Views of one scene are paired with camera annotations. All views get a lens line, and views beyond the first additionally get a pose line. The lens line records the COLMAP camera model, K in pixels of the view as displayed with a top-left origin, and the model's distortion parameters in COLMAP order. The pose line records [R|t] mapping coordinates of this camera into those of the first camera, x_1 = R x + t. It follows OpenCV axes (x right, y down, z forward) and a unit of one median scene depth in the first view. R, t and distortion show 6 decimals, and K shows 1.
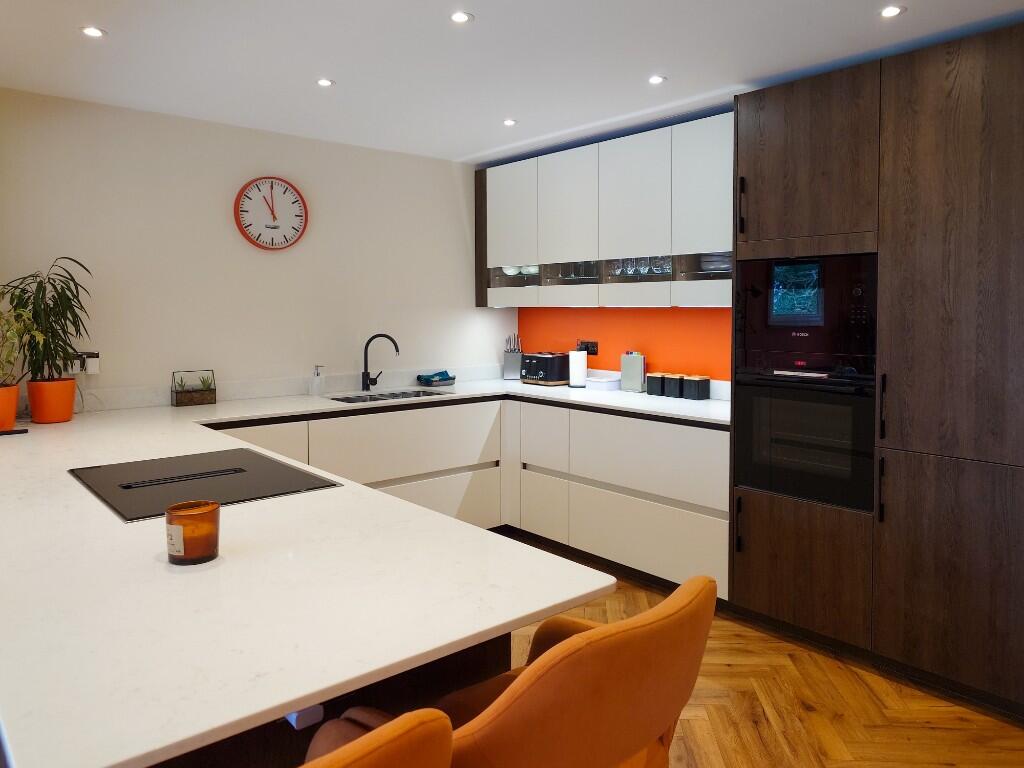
lens RADIAL K [[736.8, 0, 527.2], [0, 736.8, 344.9], [0, 0, 1]] dist [-0.001895, 0.001111]
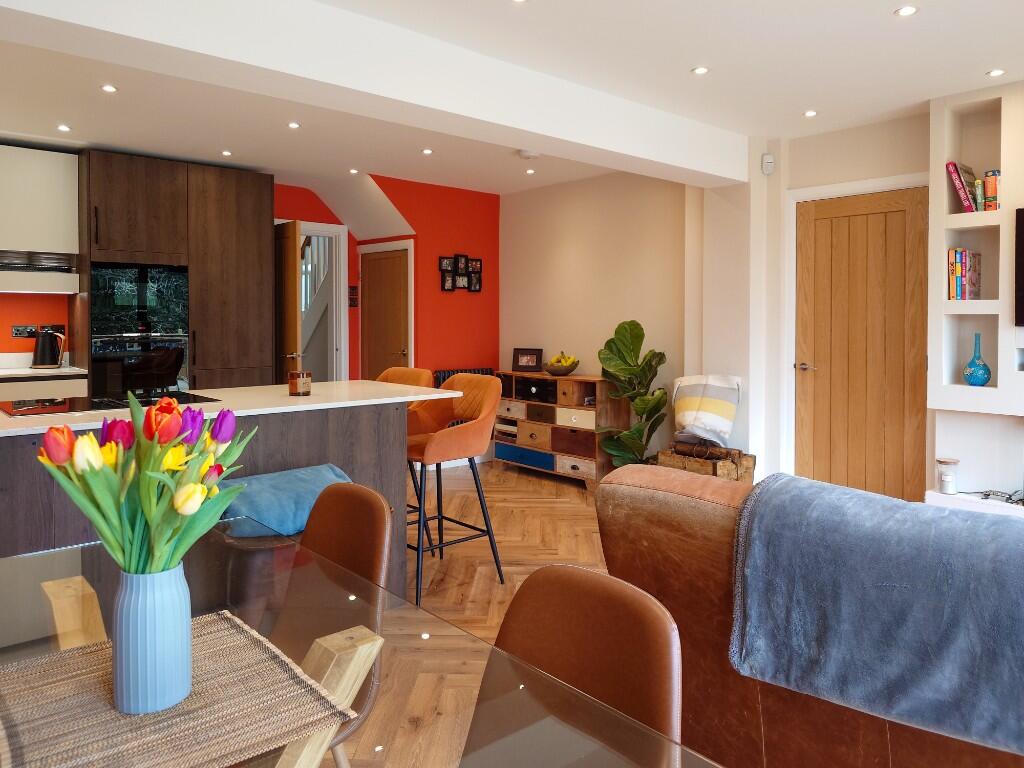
lens RADIAL K [[736.8, 0, 499.0], [0, 736.8, 327.1], [0, 0, 1]] dist [-0.001895, 0.001111]
pose [[-0.012906, -0.010366, 0.999863, -0.897533], [0.048990, 0.998739, 0.010987, 0.030429], [-0.998716, 0.049126, -0.012382, 0.156626]]
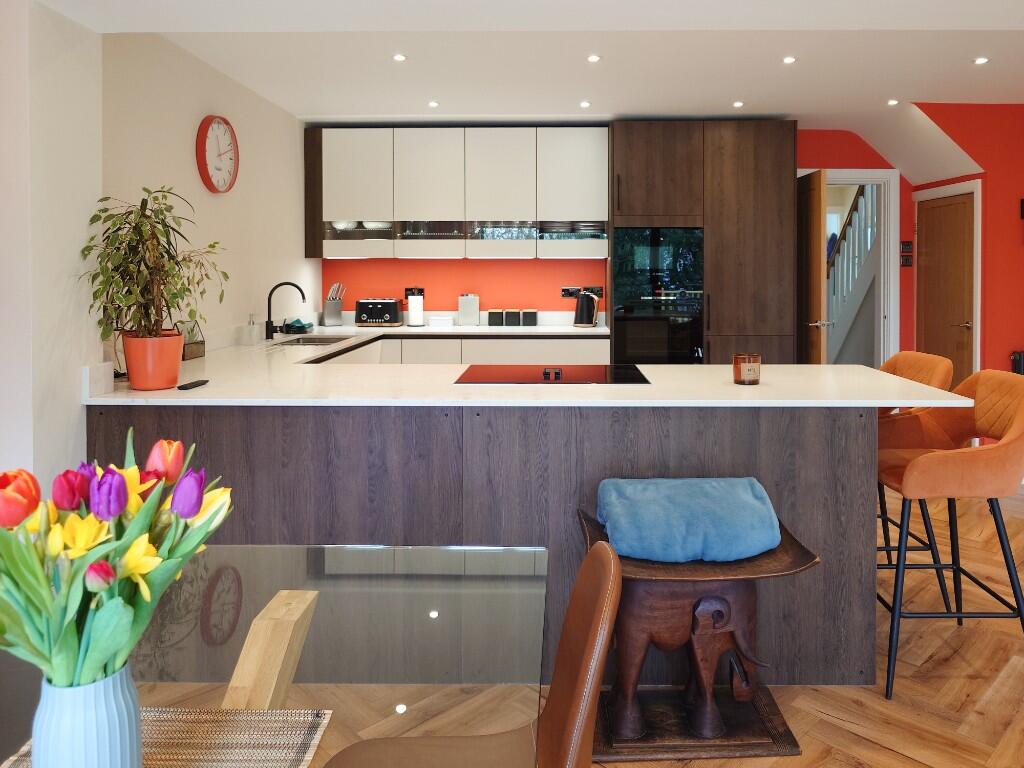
lens RADIAL K [[736.8, 0, 549.3], [0, 736.8, 281.4], [0, 0, 1]] dist [-0.001895, 0.001111]
pose [[0.660007, -0.011224, 0.751176, -0.723790], [0.038497, 0.999080, -0.018896, 0.017051], [-0.750273, 0.041389, 0.659832, 0.062915]]
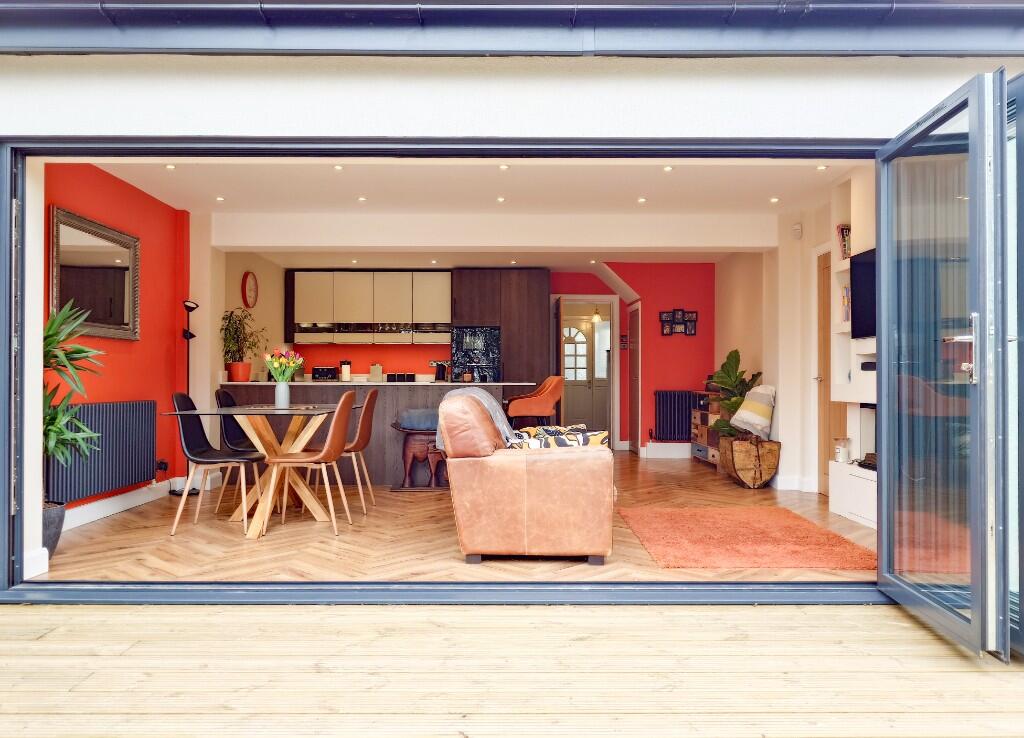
lens RADIAL K [[758.6, 0, 507.7], [0, 758.6, 372.1], [0, 0, 1]] dist [0.014233, 0.001173]
pose [[0.653122, 0.010145, 0.757185, -1.355968], [0.037286, 0.998267, -0.045537, 0.154677], [-0.756334, 0.057974, 0.651612, -0.809870]]
